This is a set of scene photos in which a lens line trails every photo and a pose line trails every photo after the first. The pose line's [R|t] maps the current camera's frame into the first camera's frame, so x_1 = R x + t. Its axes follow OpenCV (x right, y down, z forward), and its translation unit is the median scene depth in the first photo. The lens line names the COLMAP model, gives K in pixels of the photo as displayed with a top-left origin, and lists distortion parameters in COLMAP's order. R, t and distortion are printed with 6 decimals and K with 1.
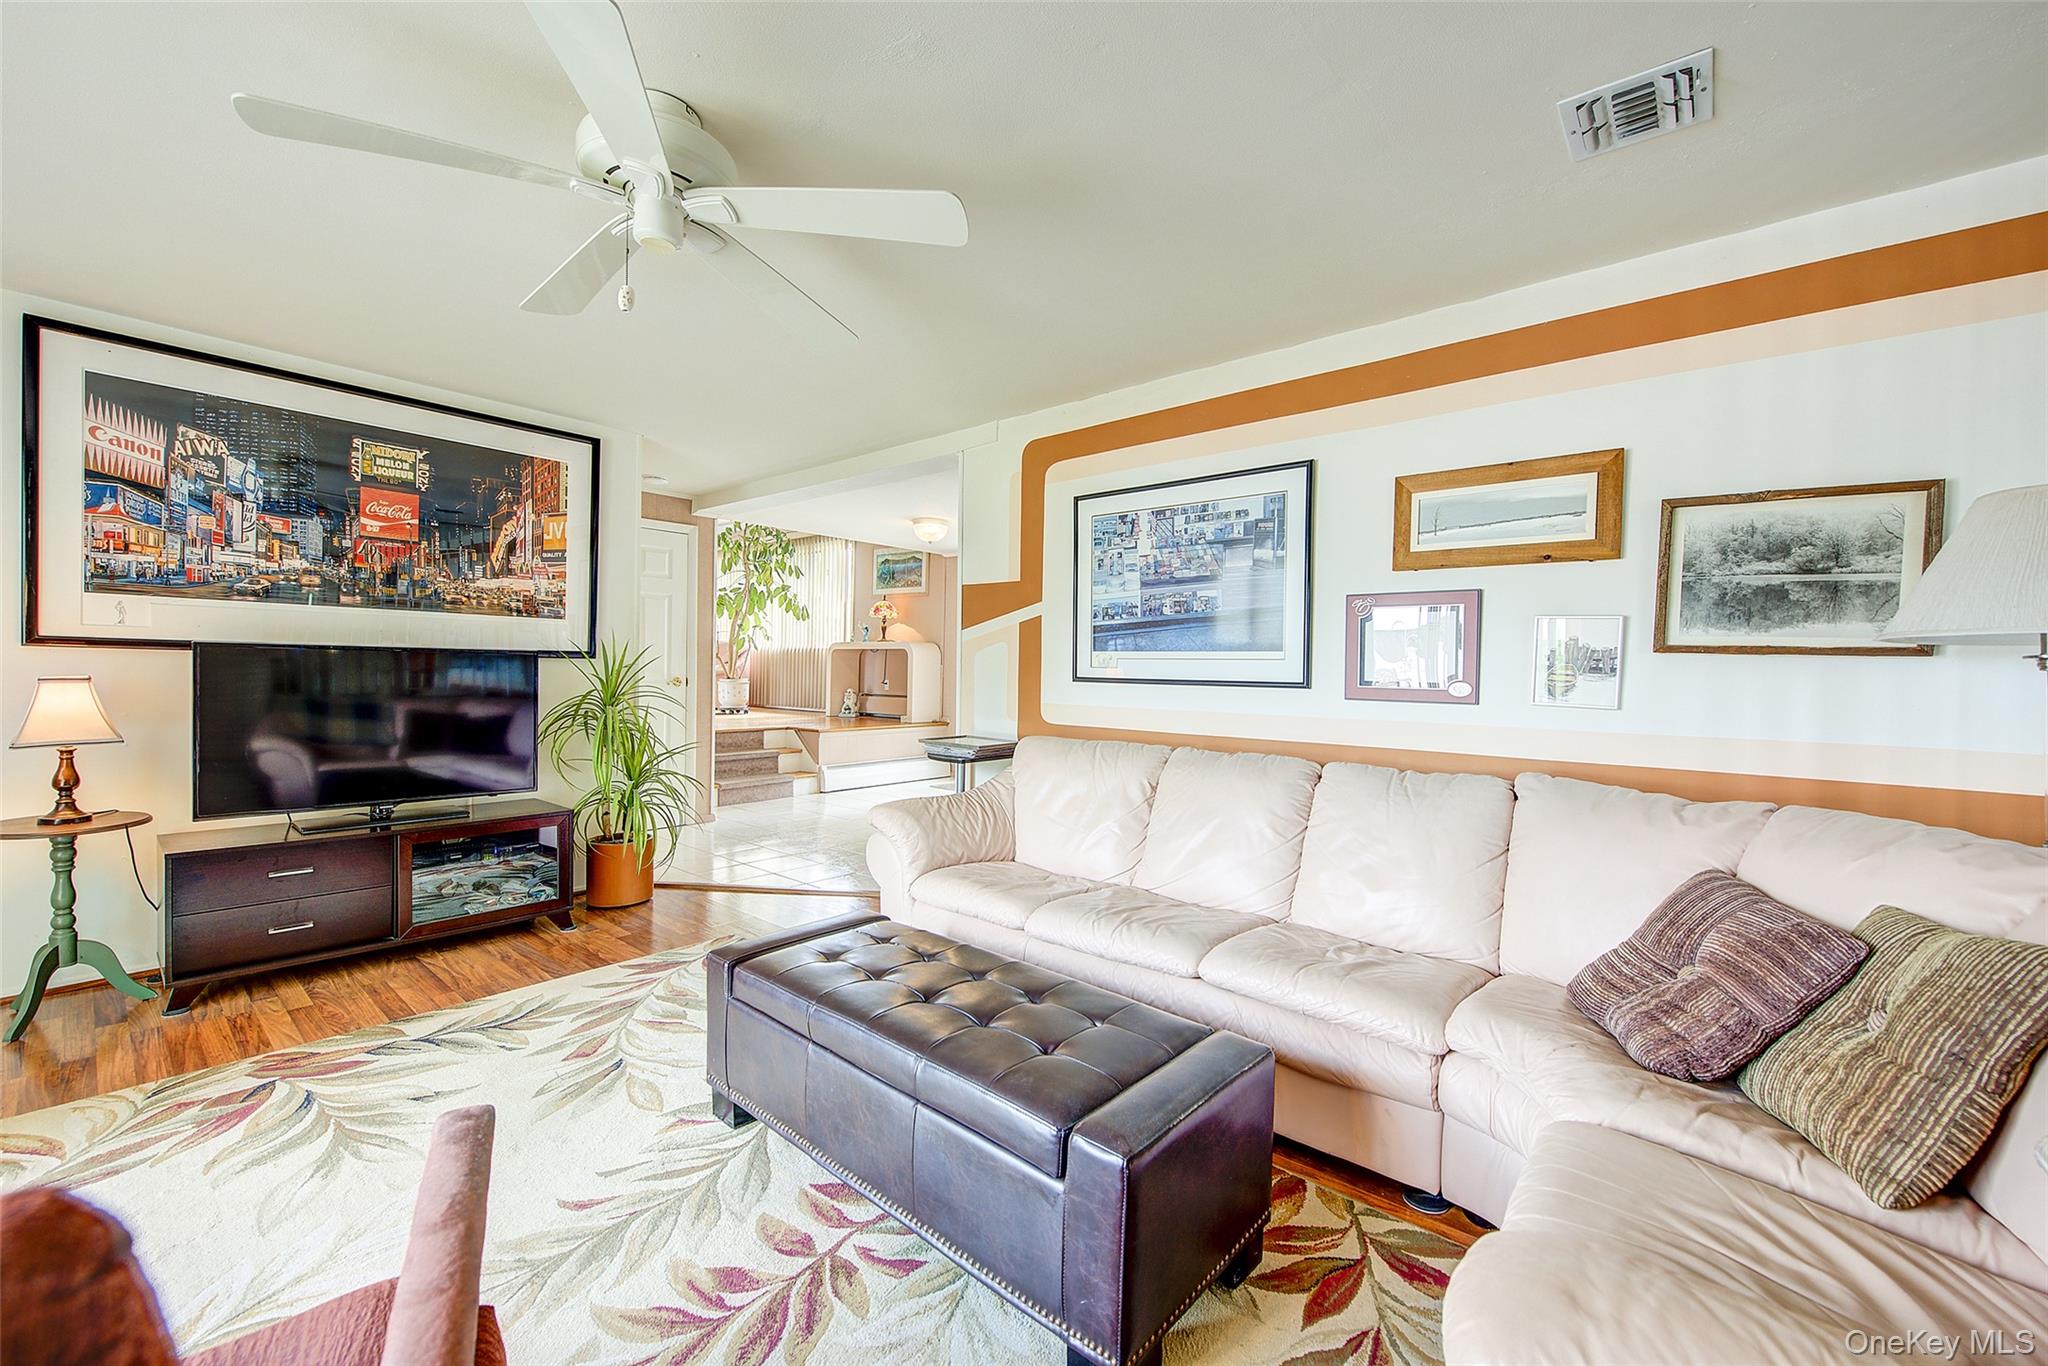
lens RADIAL K [[811.7, 0, 1024.9], [0, 811.7, 684.5], [0, 0, 1]] dist [0.000635, -0.002035]
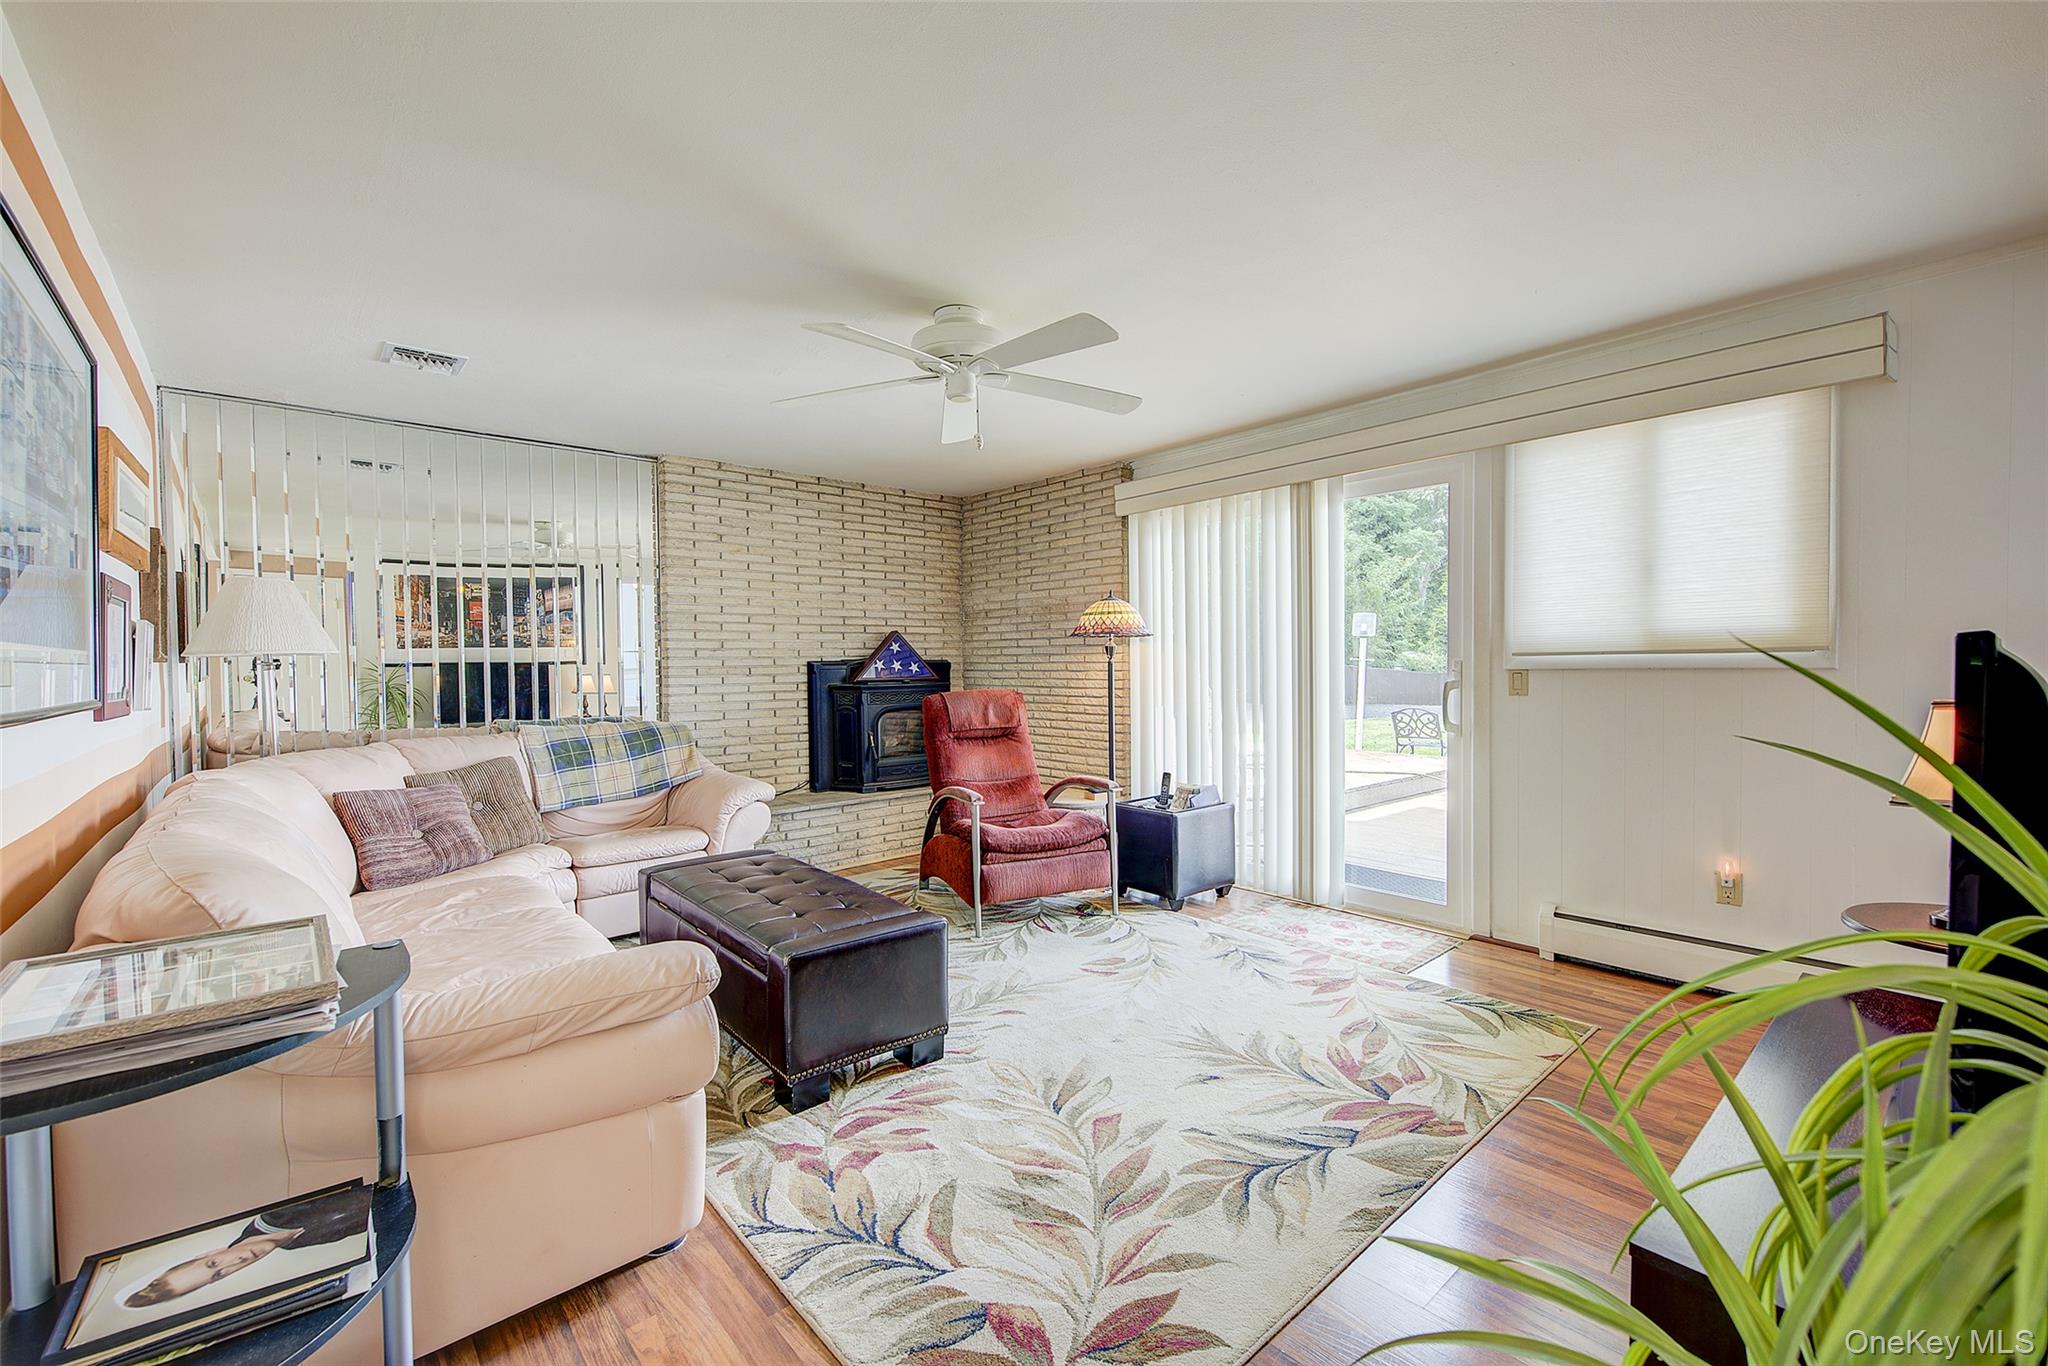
lens RADIAL K [[846.1, 0, 1023.1], [0, 846.1, 685.3], [0, 0, 1]] dist [0.002867, -0.001341]
pose [[-0.989750, -0.007981, 0.142587, -0.193323], [-0.001170, 0.998857, 0.047786, -0.018254], [-0.142805, 0.047129, -0.988628, 0.625968]]
